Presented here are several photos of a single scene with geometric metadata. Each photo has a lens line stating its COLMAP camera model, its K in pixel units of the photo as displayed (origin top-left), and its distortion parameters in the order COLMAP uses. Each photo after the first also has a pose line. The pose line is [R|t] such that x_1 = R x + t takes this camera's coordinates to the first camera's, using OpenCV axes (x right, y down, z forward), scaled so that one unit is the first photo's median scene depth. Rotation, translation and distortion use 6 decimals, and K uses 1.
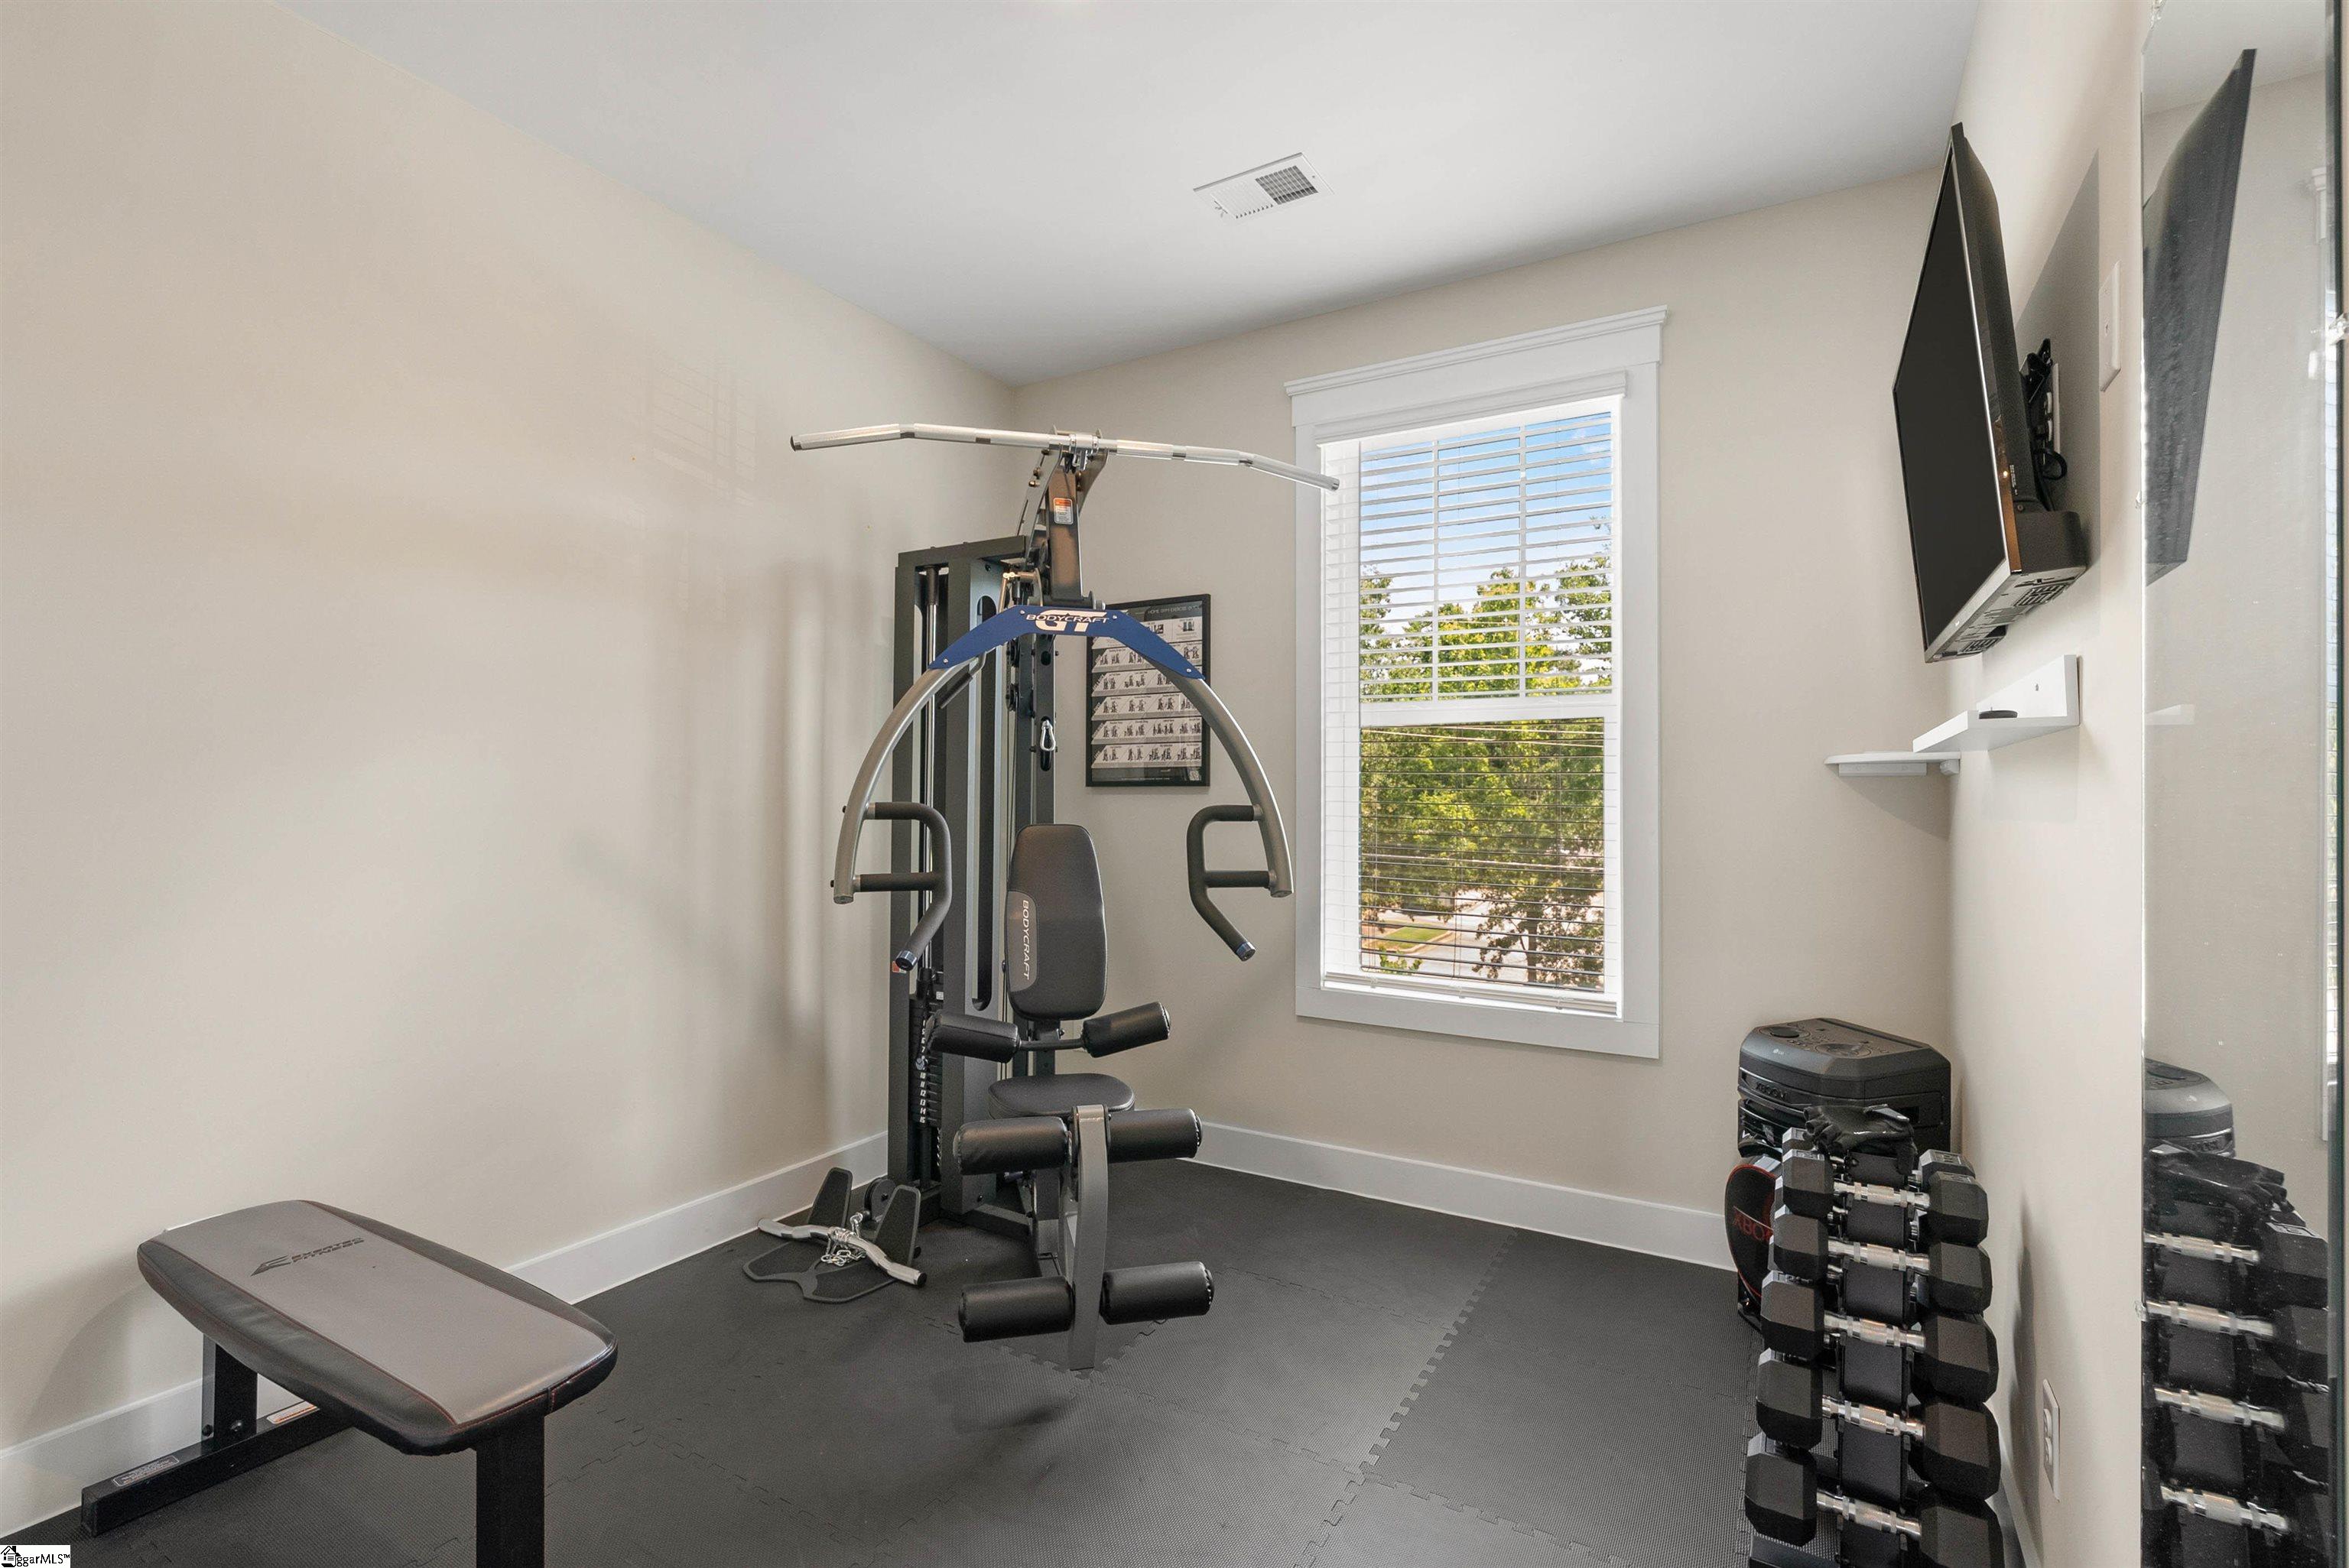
lens RADIAL K [[1072.6, 0, 1180.7], [0, 1072.6, 793.1], [0, 0, 1]] dist [-0.015393, 0.005919]
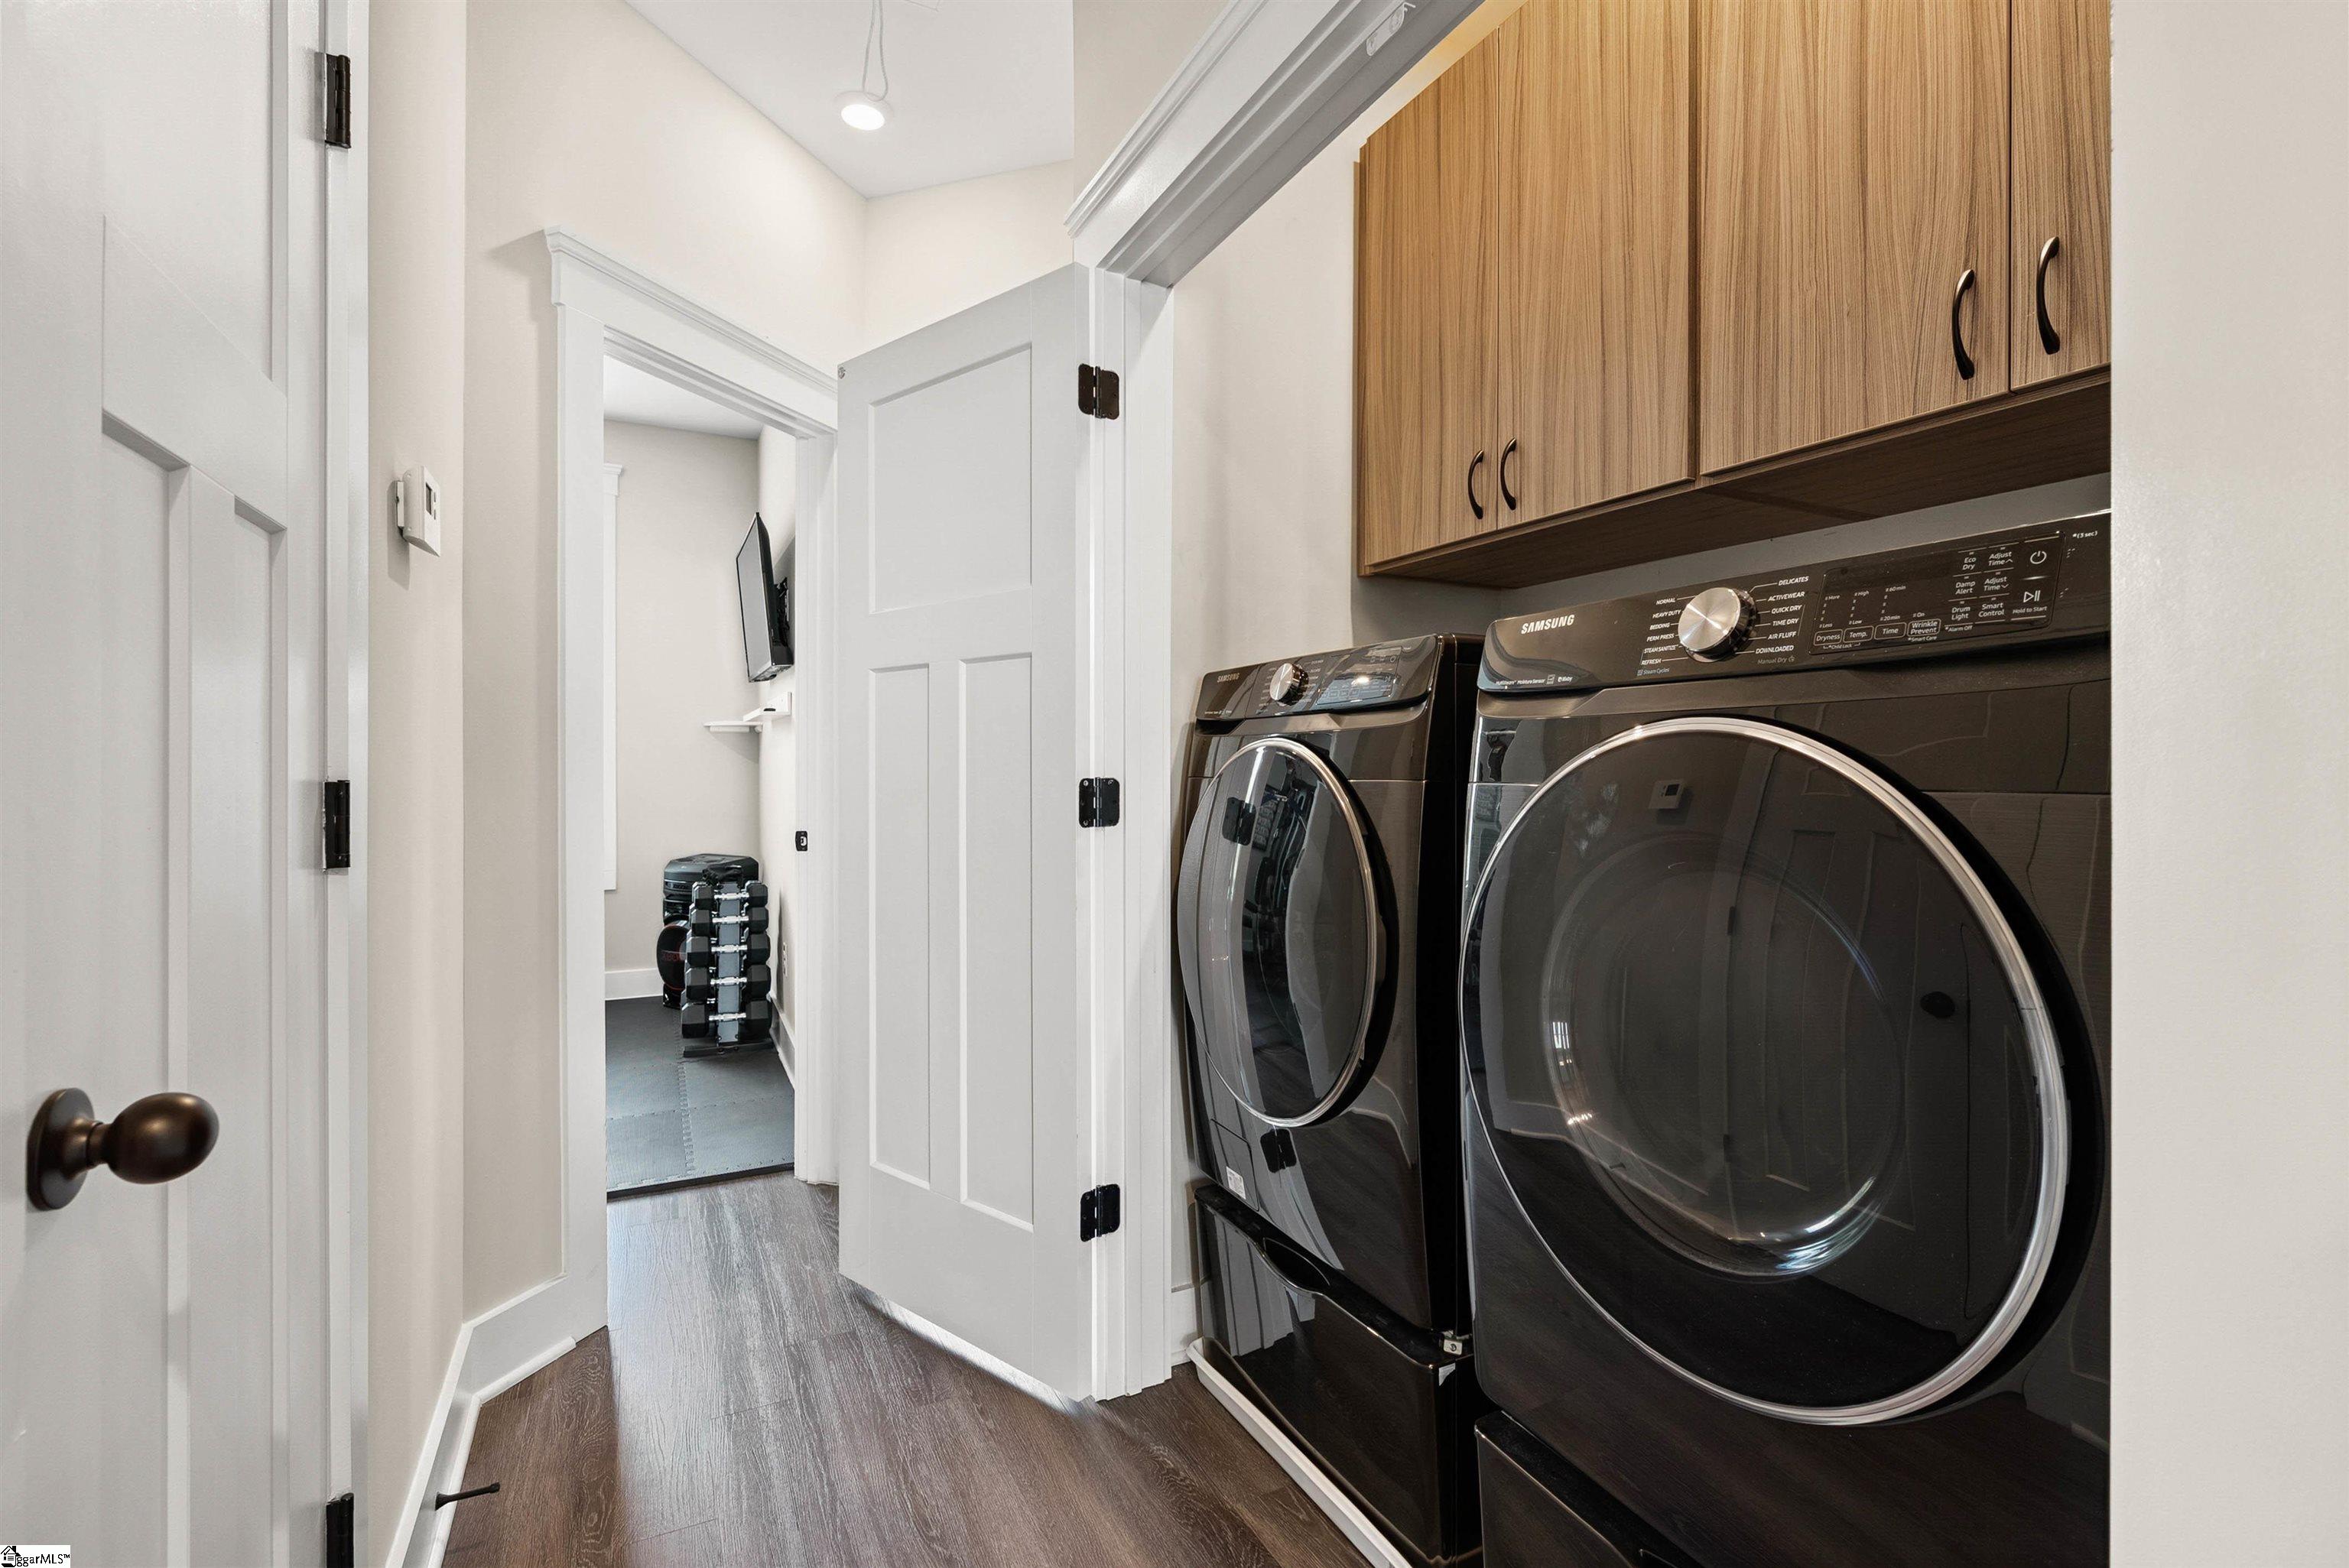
lens RADIAL K [[1072.6, 0, 1180.7], [0, 1072.6, 770.4], [0, 0, 1]] dist [-0.015393, 0.005919]
pose [[0.549886, -0.008078, 0.835201, -0.737958], [-0.005822, 0.999892, 0.013503, 0.030972], [-0.835220, -0.012287, 0.549779, -1.081251]]
